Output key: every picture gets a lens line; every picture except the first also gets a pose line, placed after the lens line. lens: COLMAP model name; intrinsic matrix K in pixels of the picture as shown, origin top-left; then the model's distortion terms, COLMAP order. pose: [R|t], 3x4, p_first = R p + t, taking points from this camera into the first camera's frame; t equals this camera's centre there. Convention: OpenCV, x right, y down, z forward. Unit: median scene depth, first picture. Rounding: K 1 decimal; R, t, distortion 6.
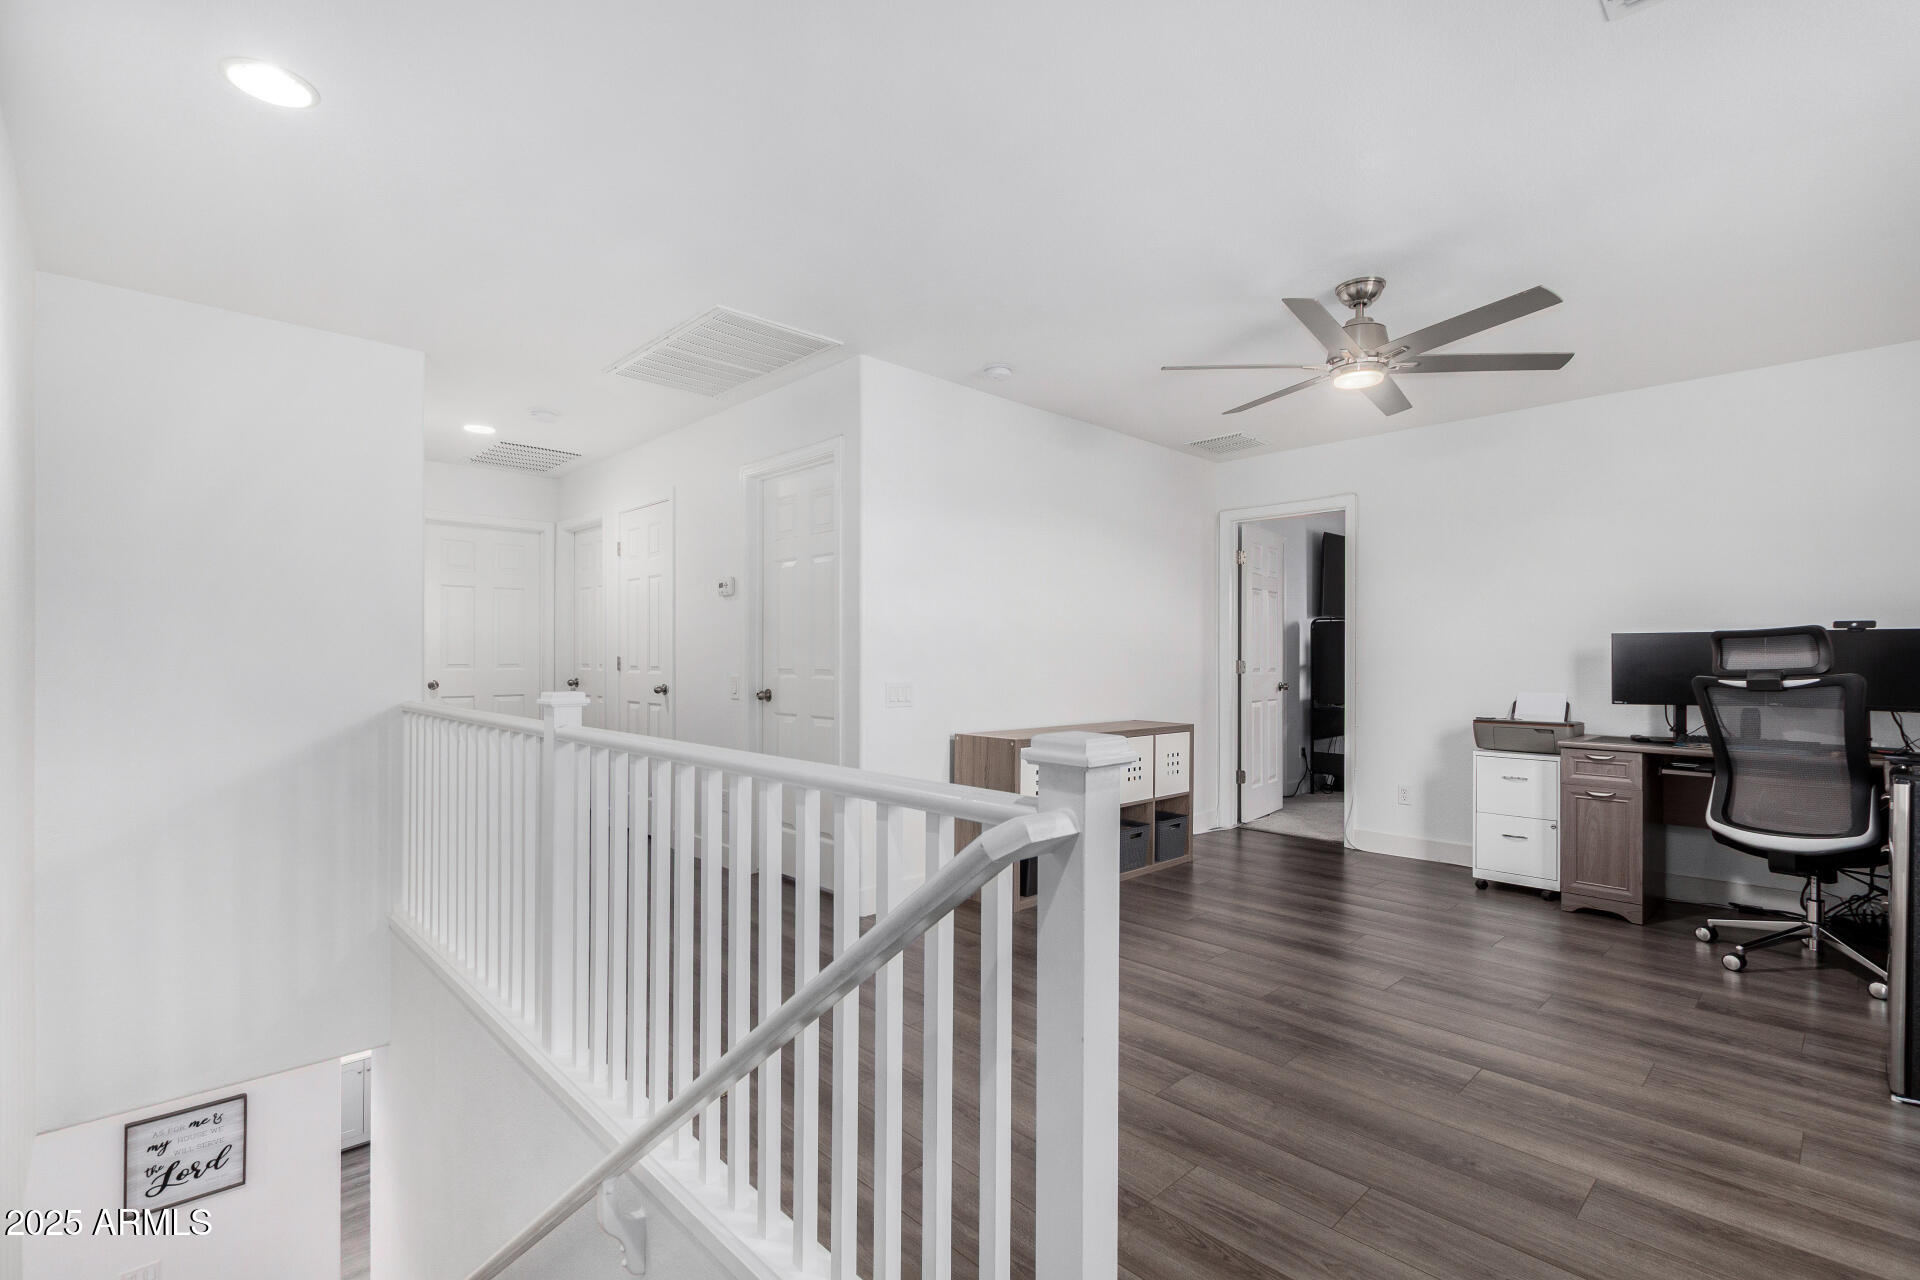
lens RADIAL K [[871.6, 0, 966.4], [0, 871.6, 661.4], [0, 0, 1]] dist [0.001802, -0.000099]
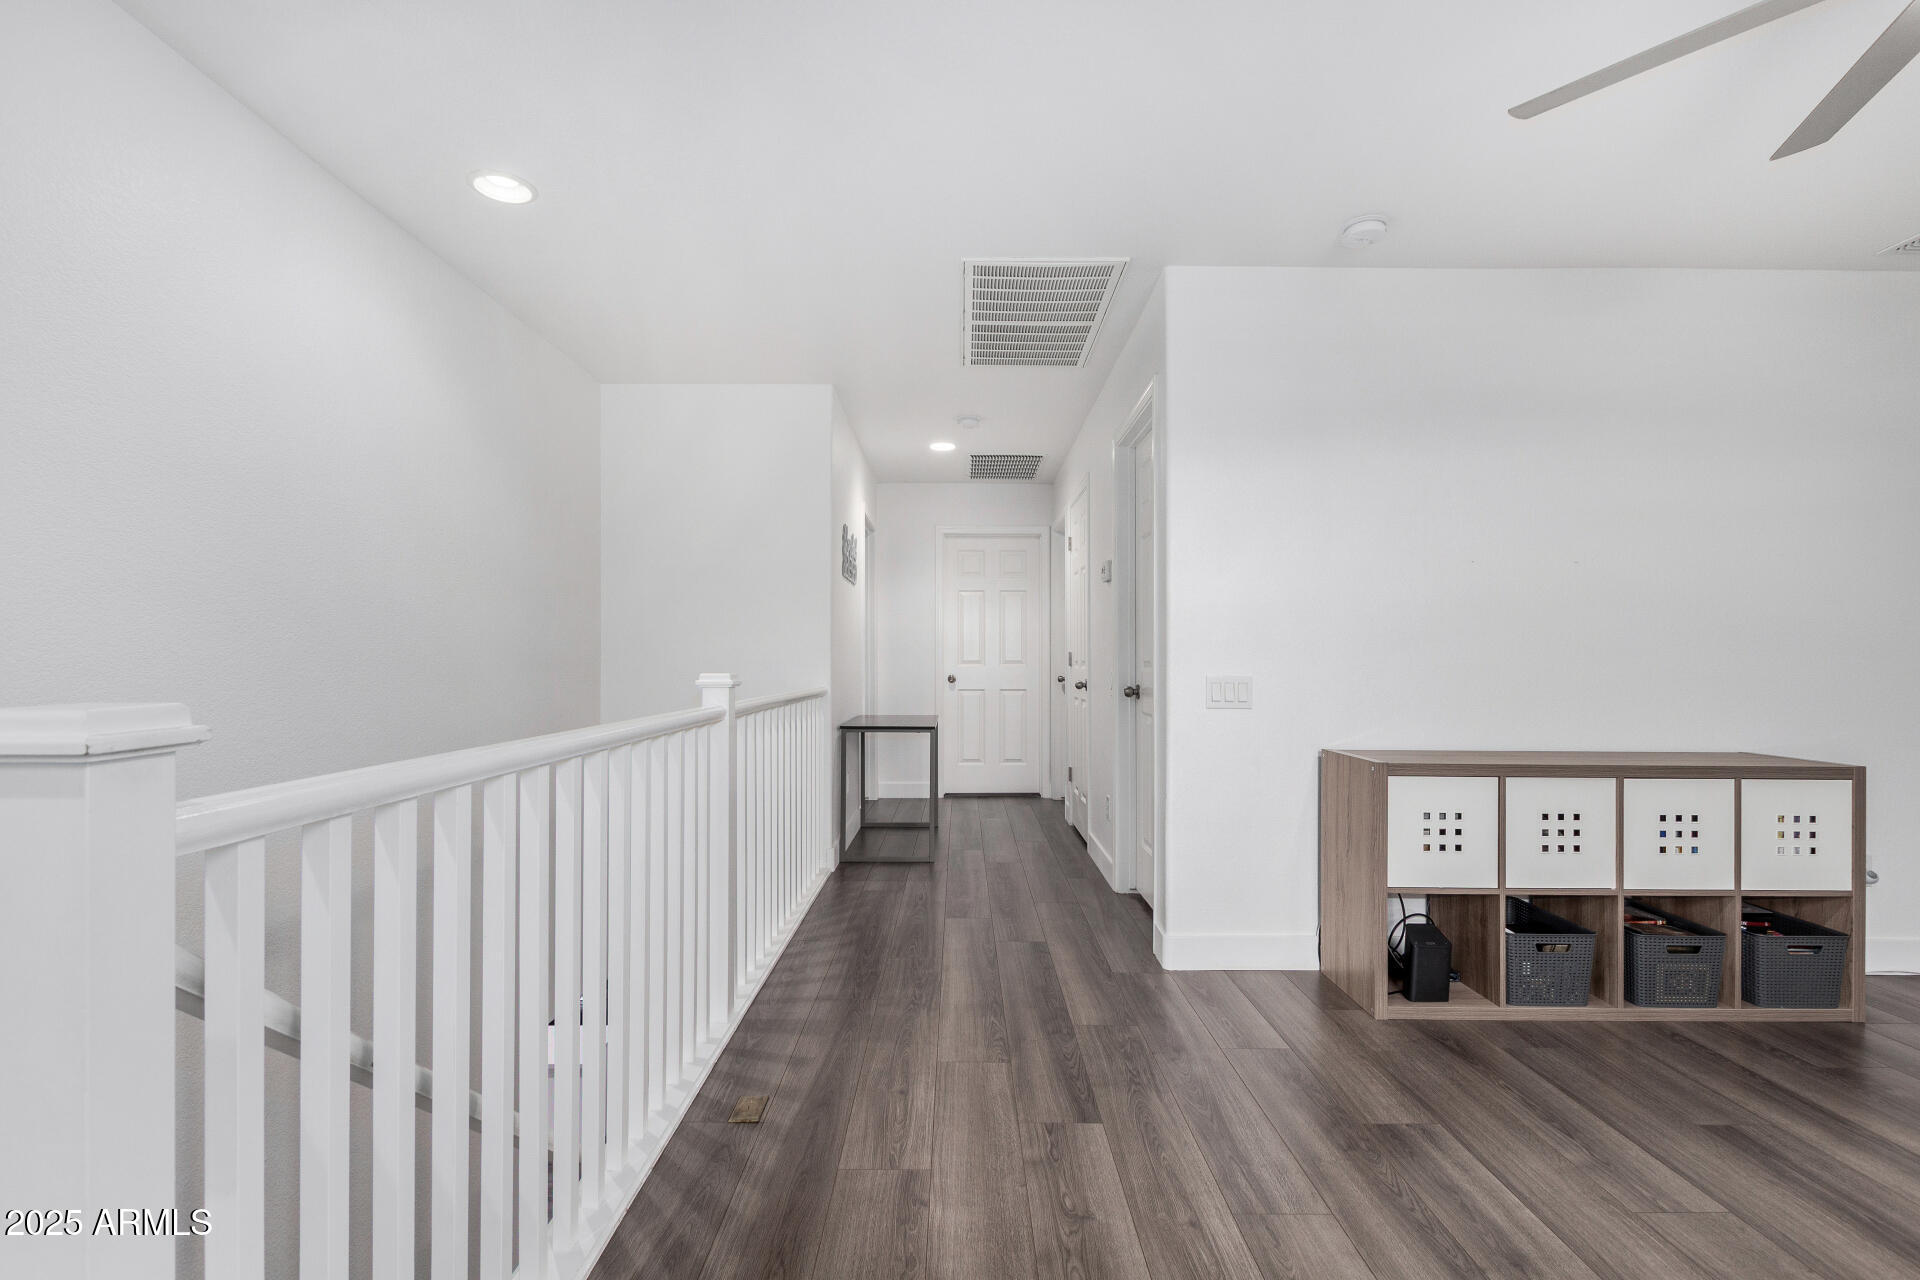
lens RADIAL K [[871.6, 0, 966.4], [0, 871.6, 661.4], [0, 0, 1]] dist [0.001802, -0.000099]
pose [[0.716615, -0.002589, -0.697464, 0.251376], [-0.000667, 0.999990, -0.004398, 0.011678], [0.697468, 0.003617, 0.716607, 0.246341]]
